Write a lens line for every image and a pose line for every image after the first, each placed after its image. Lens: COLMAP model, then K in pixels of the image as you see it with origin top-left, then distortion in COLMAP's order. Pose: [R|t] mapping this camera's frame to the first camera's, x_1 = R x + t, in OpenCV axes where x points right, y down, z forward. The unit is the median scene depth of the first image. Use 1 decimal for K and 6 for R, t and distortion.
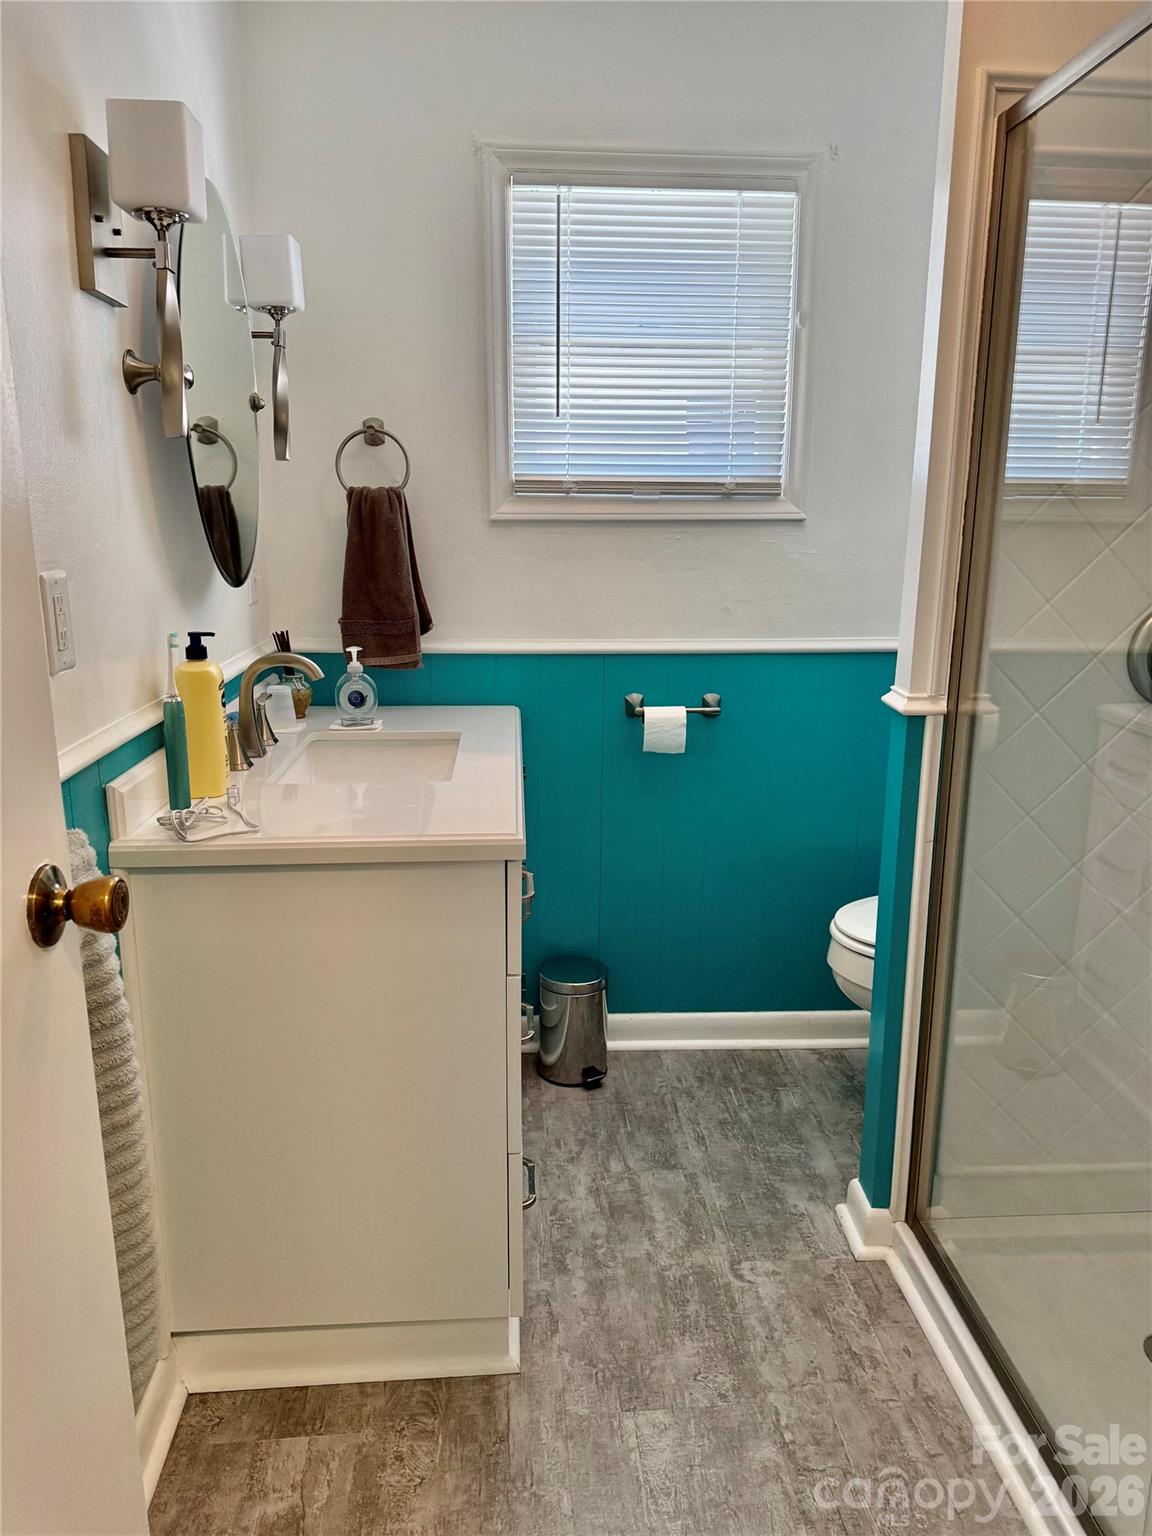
lens RADIAL K [[1072.1, 0, 576.7], [0, 1072.1, 744.7], [0, 0, 1]] dist [0.063031, -0.094622]
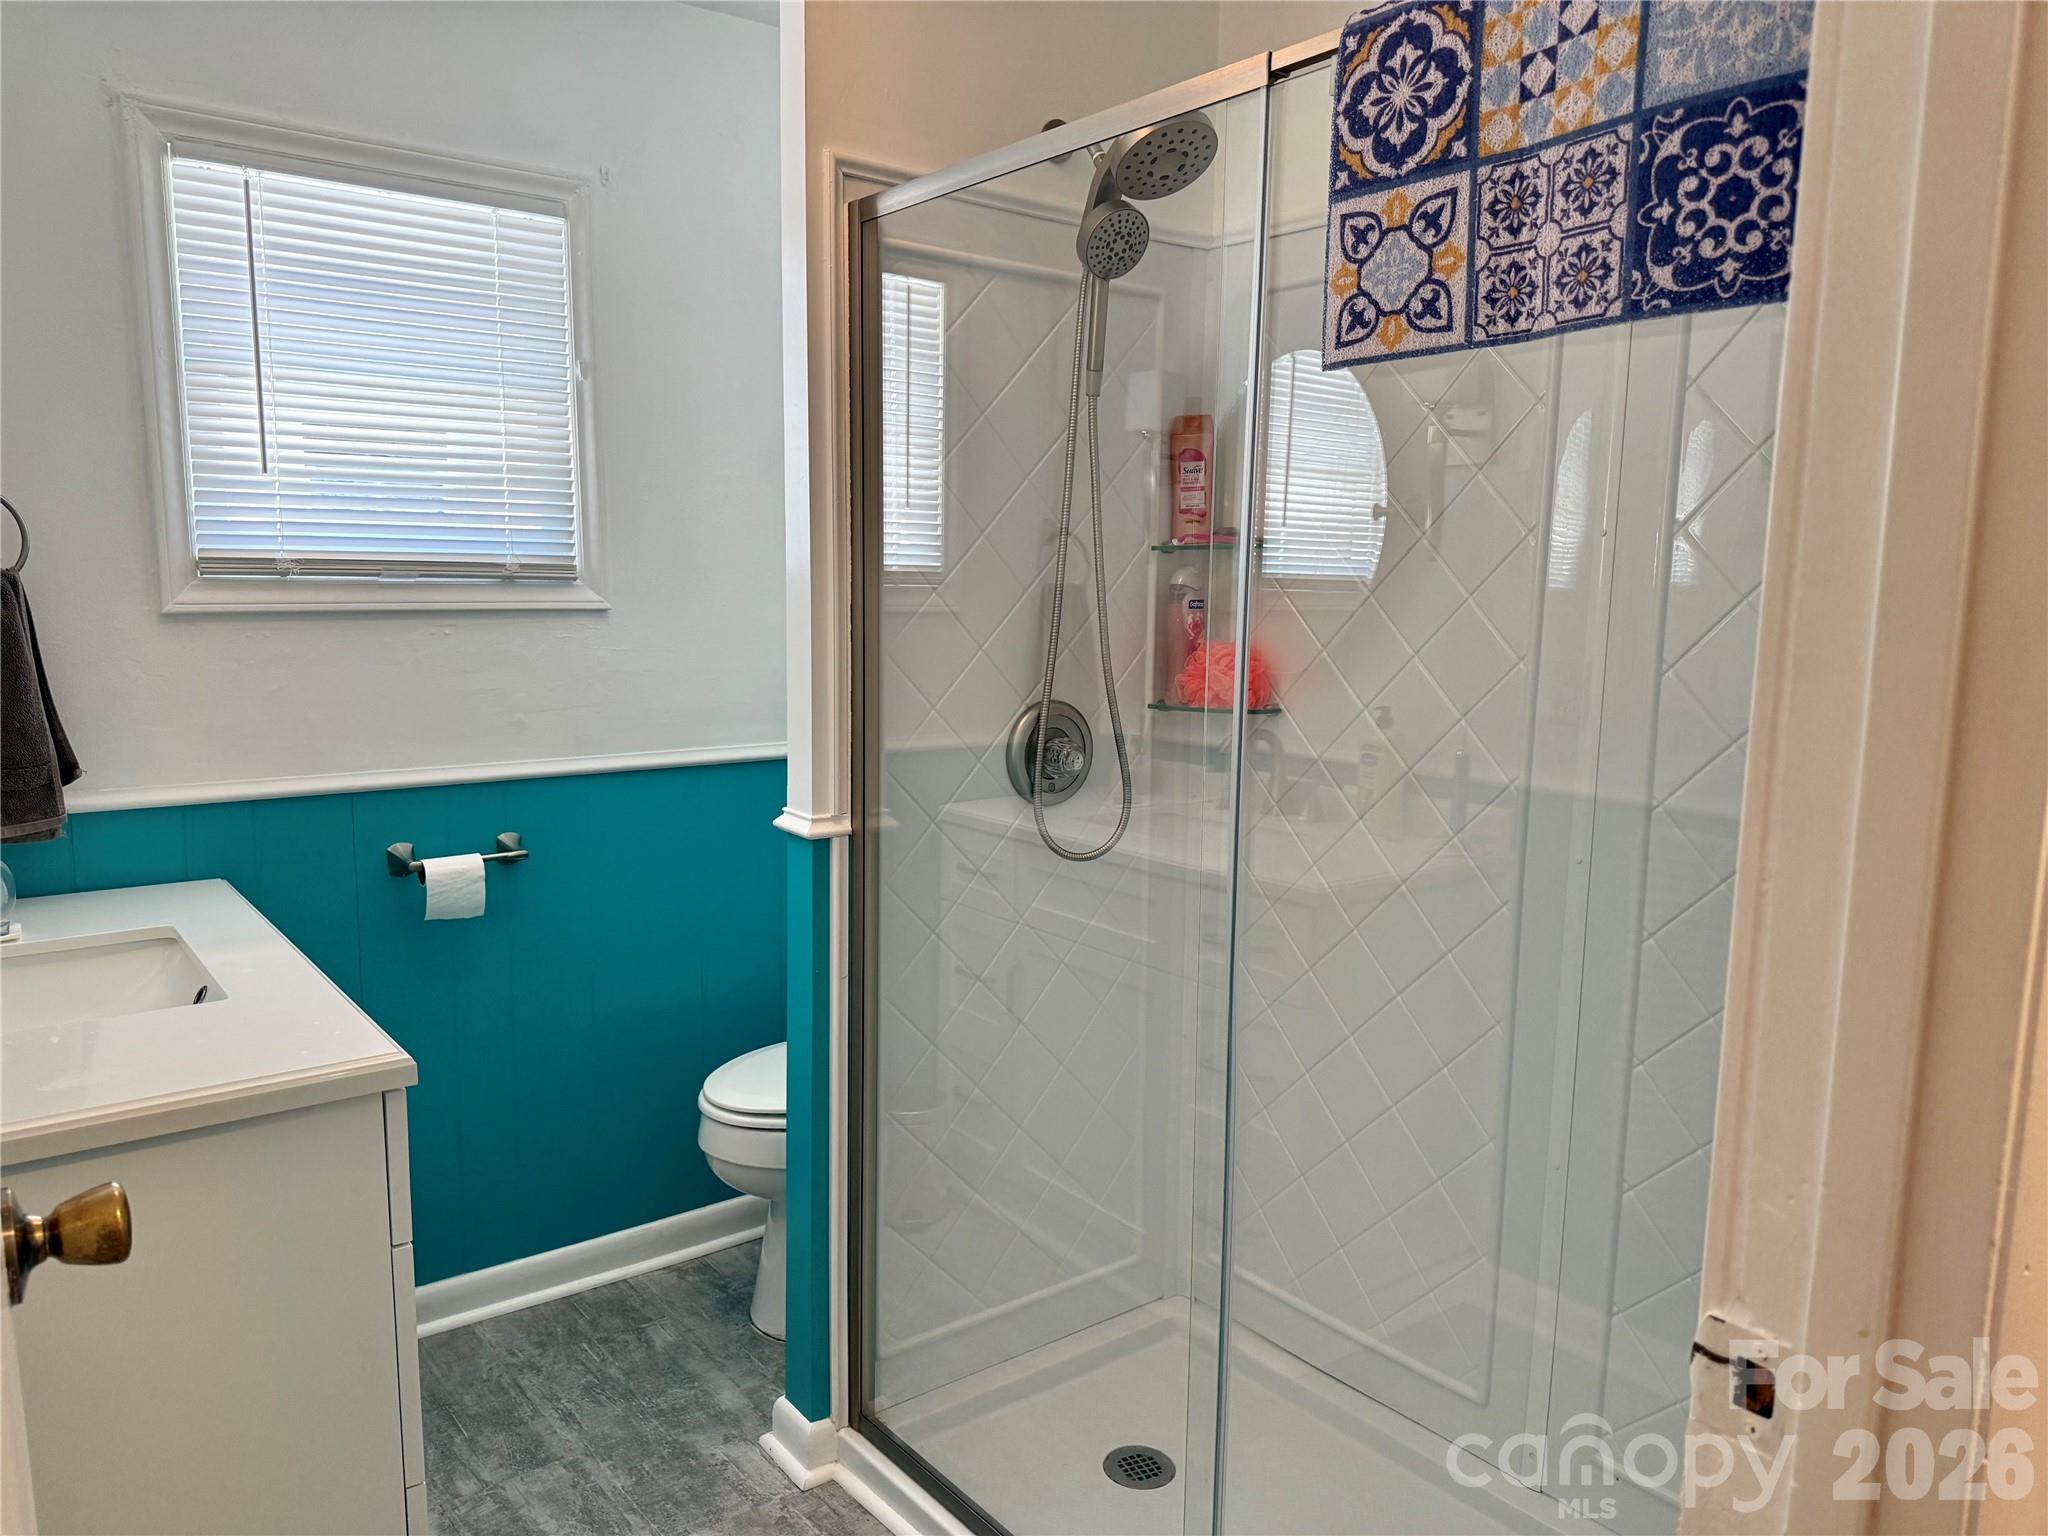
lens RADIAL K [[1429.5, 0, 983.2], [0, 1429.5, 770.2], [0, 0, 1]] dist [0.063031, -0.094622]
pose [[0.839515, -0.070527, 0.538739, -0.151248], [0.107897, 0.993432, -0.038085, -0.017492], [-0.532515, 0.090101, 0.841611, -0.054911]]
